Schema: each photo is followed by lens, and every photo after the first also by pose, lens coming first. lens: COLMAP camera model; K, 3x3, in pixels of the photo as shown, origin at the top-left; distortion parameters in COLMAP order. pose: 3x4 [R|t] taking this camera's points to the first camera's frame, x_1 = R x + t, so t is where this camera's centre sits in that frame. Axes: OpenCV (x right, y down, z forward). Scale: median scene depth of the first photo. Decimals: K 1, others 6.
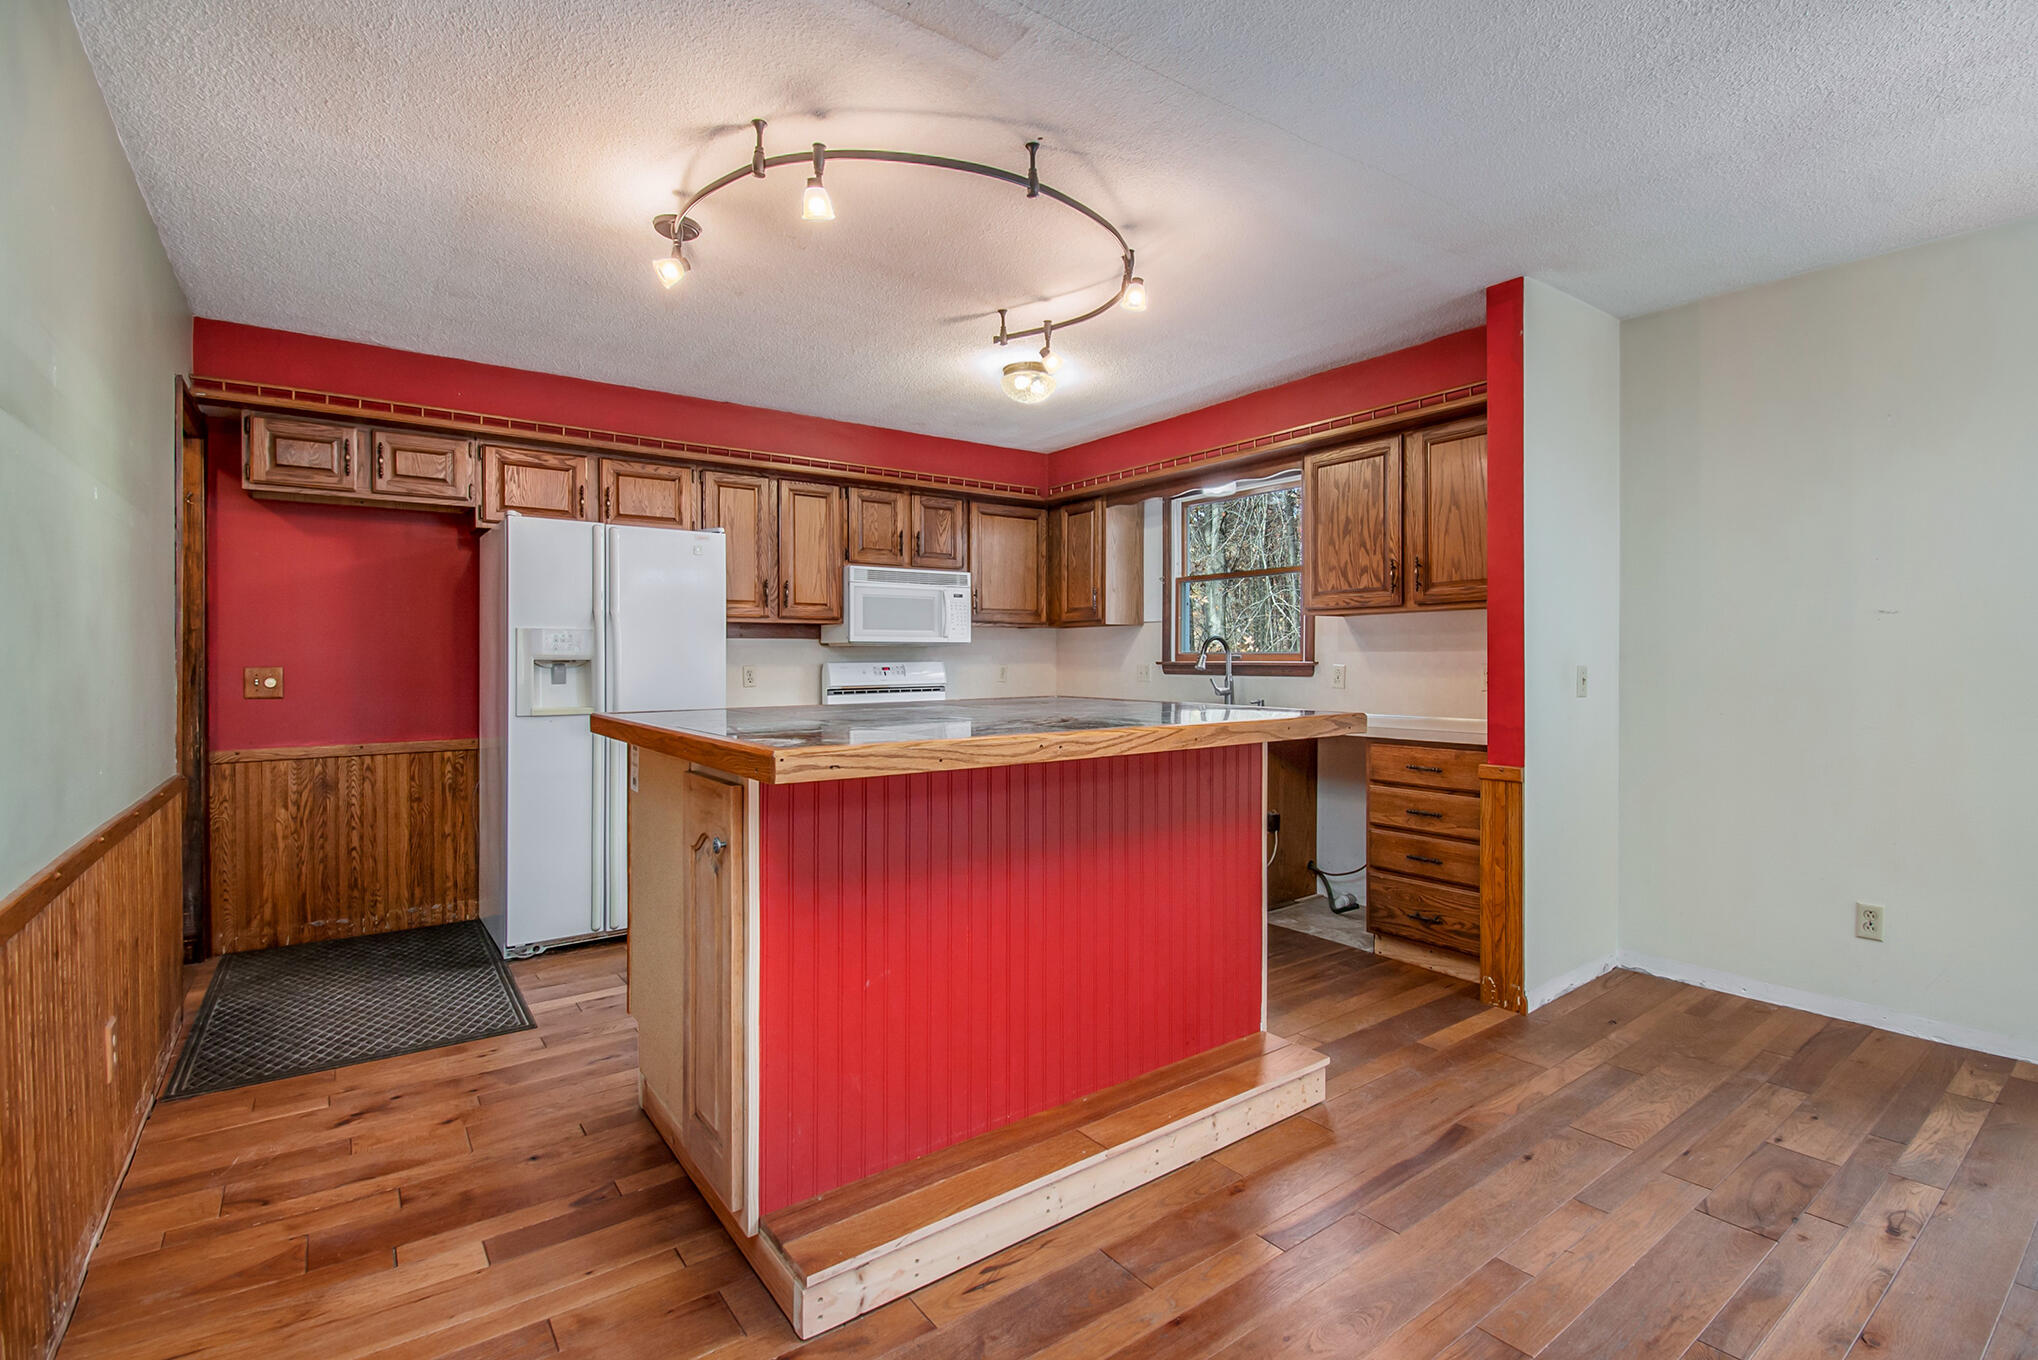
lens RADIAL K [[923.8, 0, 1046.5], [0, 923.8, 665.4], [0, 0, 1]] dist [-0.001914, -0.005417]
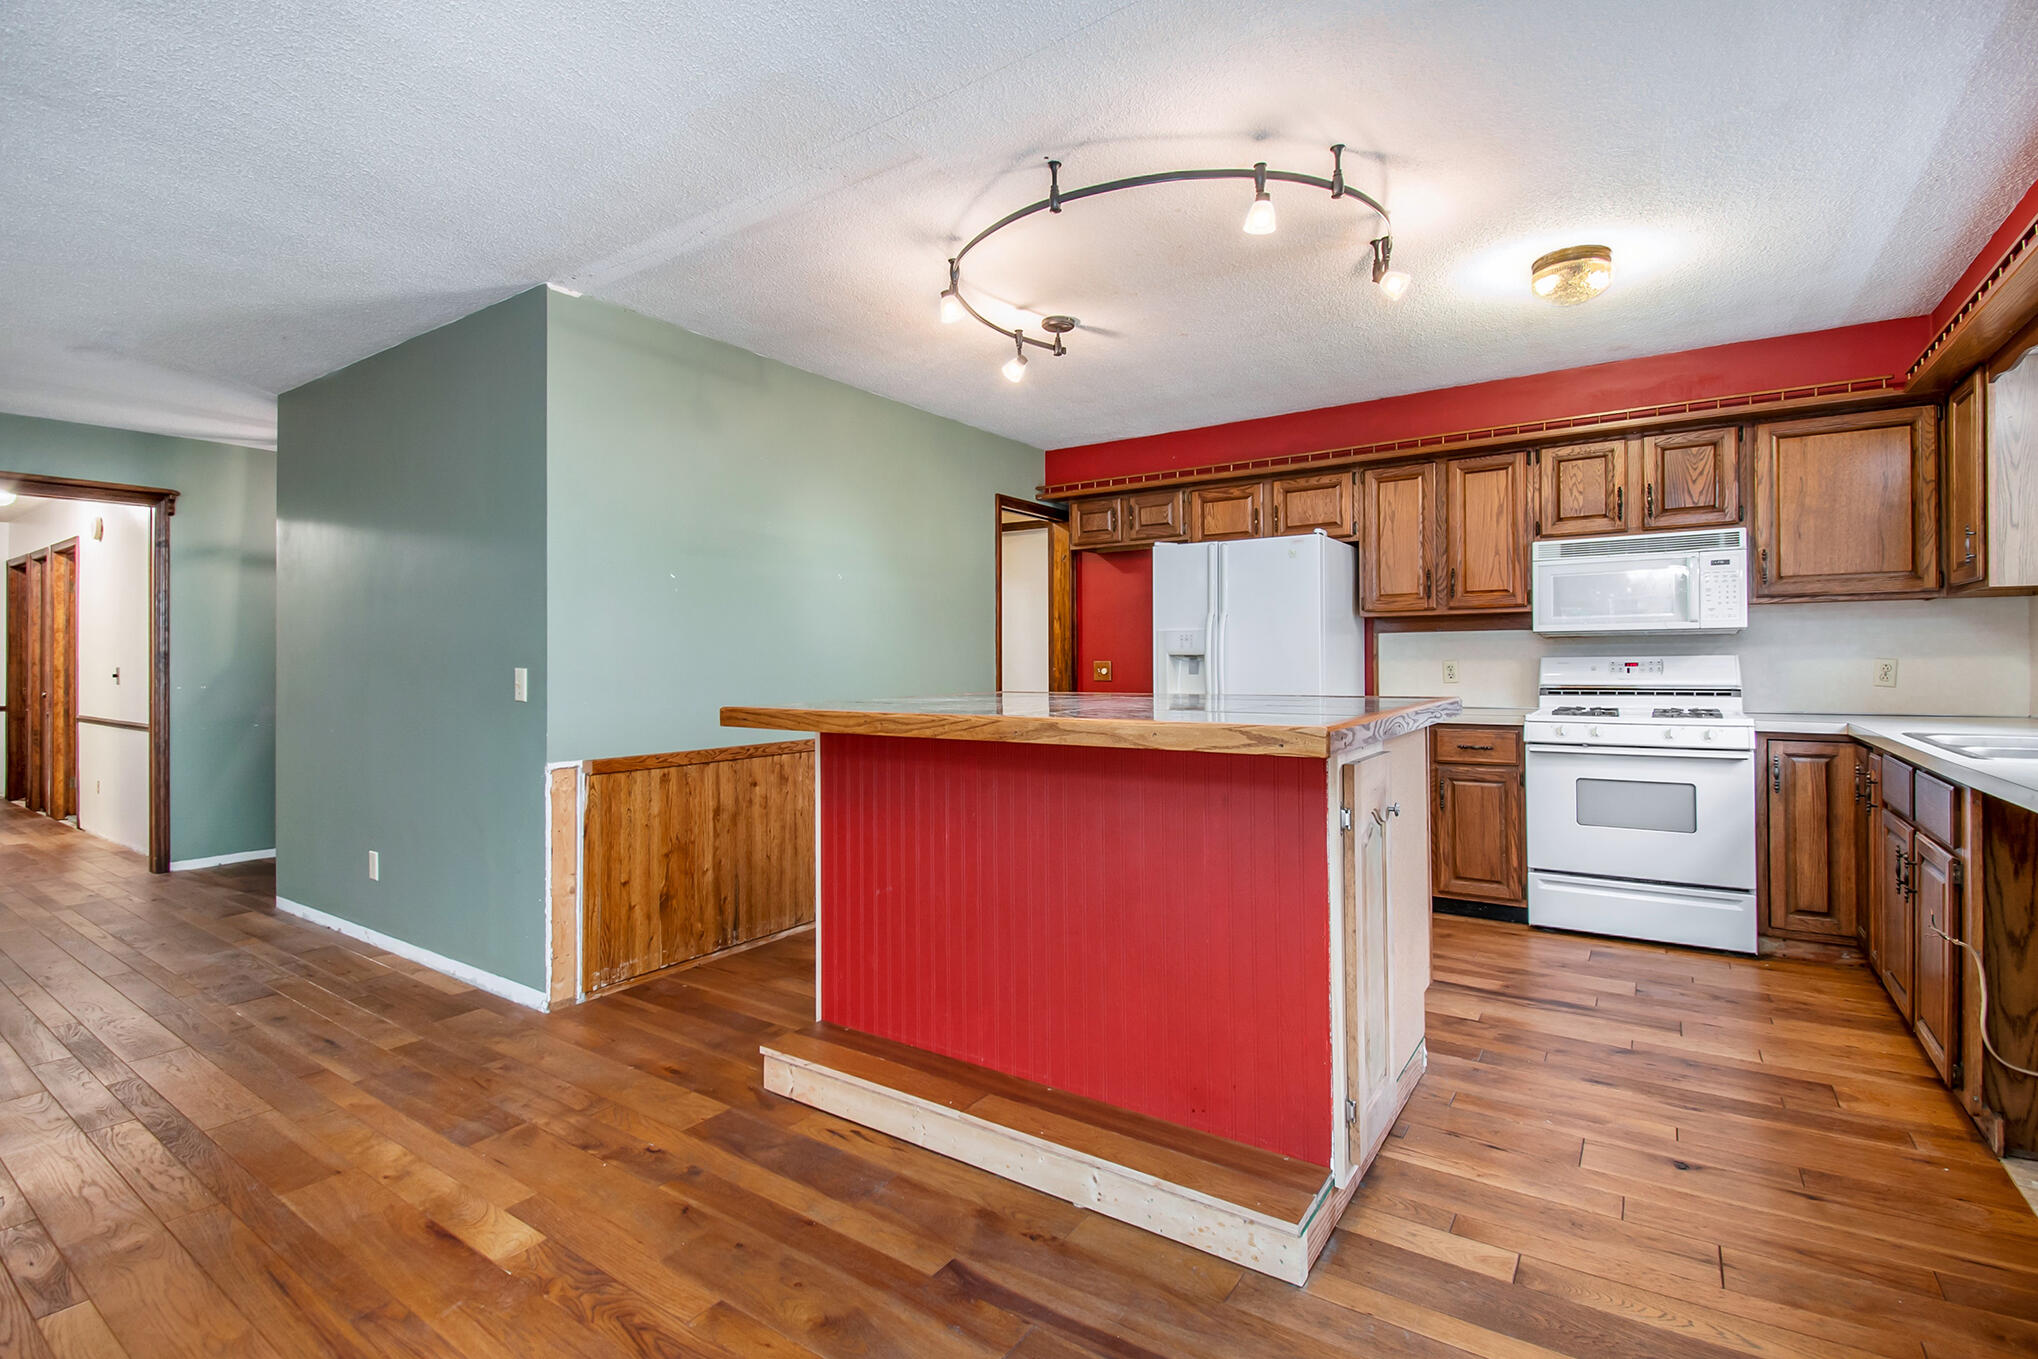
lens RADIAL K [[923.8, 0, 1030.2], [0, 923.8, 642.7], [0, 0, 1]] dist [-0.001914, -0.005417]
pose [[0.325928, -0.020250, -0.945178, 0.432391], [-0.002688, 0.999747, -0.022346, 0.004394], [0.945391, 0.009824, 0.325791, 0.284972]]
